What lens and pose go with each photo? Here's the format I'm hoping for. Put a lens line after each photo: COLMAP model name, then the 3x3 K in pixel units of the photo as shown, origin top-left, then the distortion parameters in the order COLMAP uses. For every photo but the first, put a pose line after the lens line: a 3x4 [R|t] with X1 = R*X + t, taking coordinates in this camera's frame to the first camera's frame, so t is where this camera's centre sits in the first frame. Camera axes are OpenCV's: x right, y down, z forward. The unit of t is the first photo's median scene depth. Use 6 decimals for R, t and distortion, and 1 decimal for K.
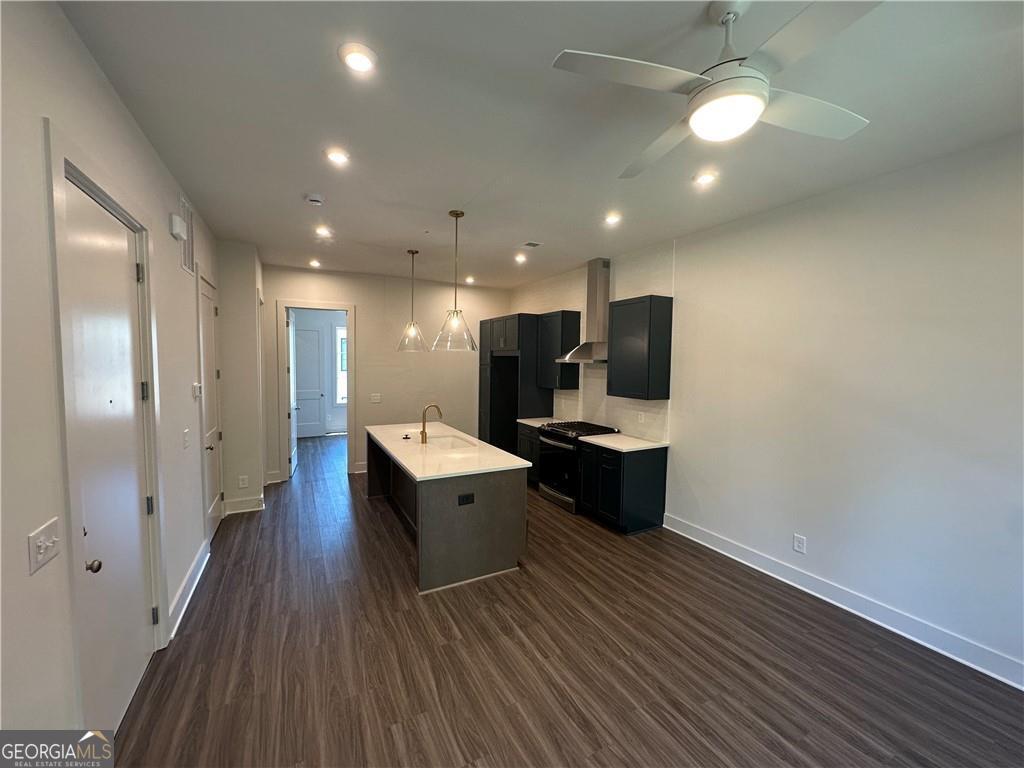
lens RADIAL K [[408.3, 0, 515.8], [0, 408.3, 385.7], [0, 0, 1]] dist [-0.001746, -0.000181]
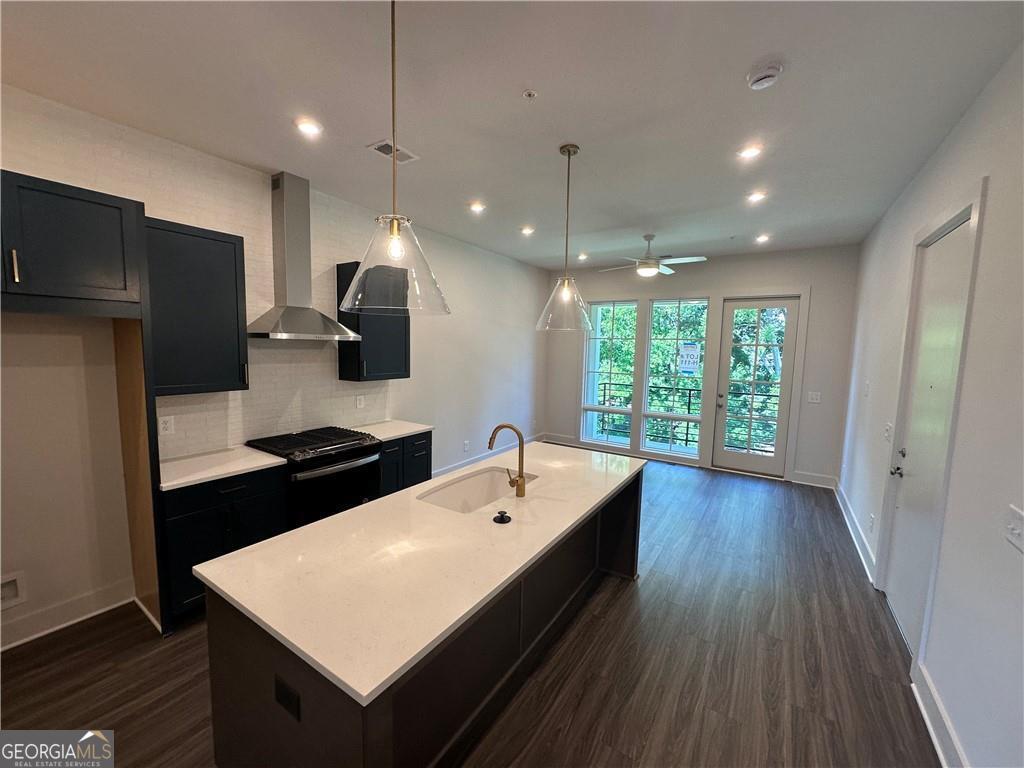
lens RADIAL K [[410.8, 0, 510.0], [0, 410.8, 384.1], [0, 0, 1]] dist [-0.000090, -0.000038]
pose [[-0.473403, -0.107575, 0.874253, -0.897442], [0.026211, 0.990355, 0.136054, -0.106170], [-0.880456, 0.087323, -0.466017, 1.652510]]
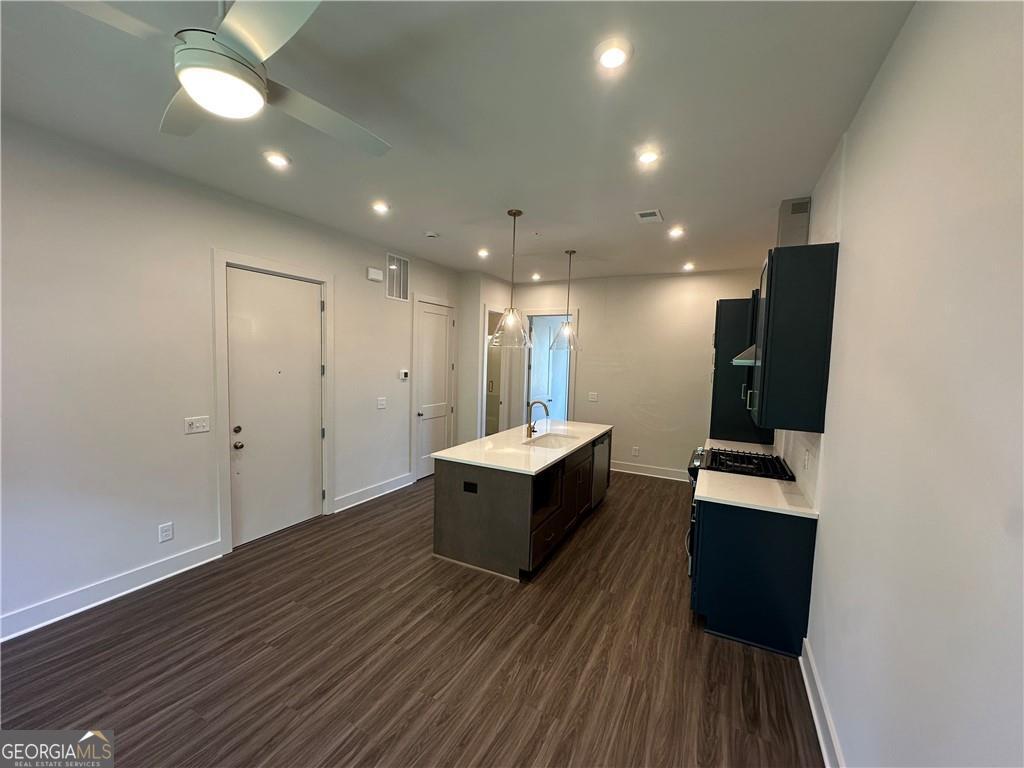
lens RADIAL K [[410.8, 0, 510.0], [0, 410.8, 384.1], [0, 0, 1]] dist [-0.000090, -0.000038]
pose [[0.562500, 0.056651, -0.824854, 0.799633], [-0.071272, 0.997259, 0.019888, -0.014777], [0.823720, 0.047602, 0.564995, 0.476499]]
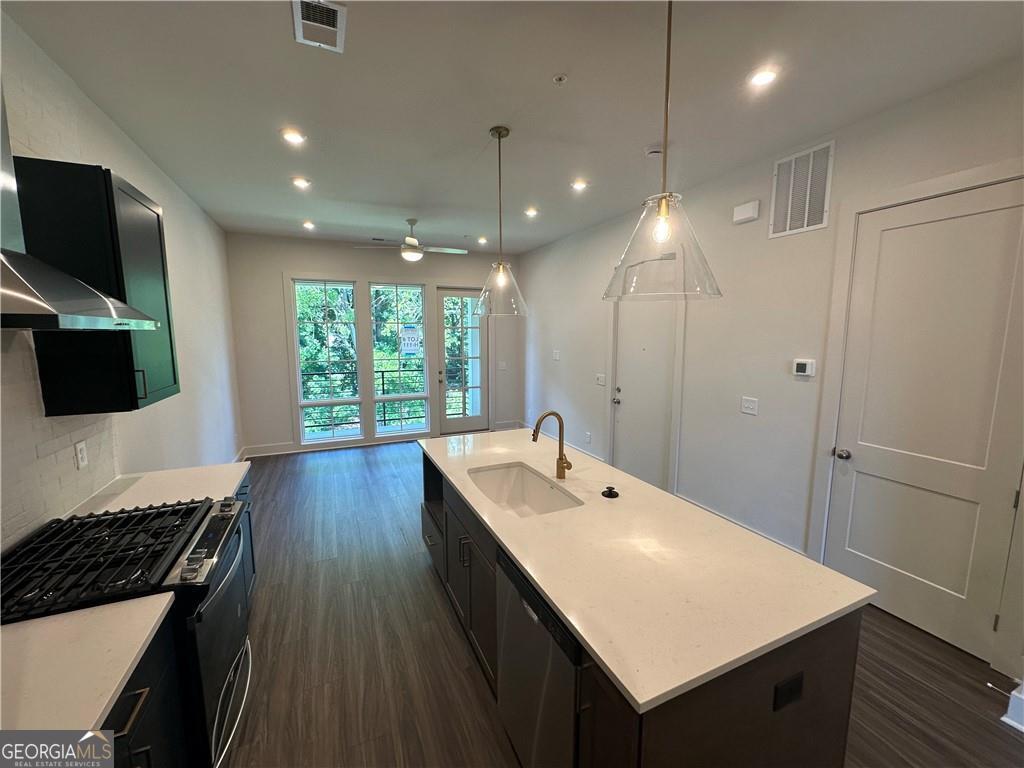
lens RADIAL K [[410.9, 0, 512.0], [0, 410.9, 384.0], [0, 0, 1]] dist [-0.015080, -0.000041]
pose [[-0.996931, -0.022770, 0.074902, -0.260305], [-0.008454, 0.982485, 0.186152, -0.116991], [-0.077829, 0.184947, -0.979662, 2.019117]]
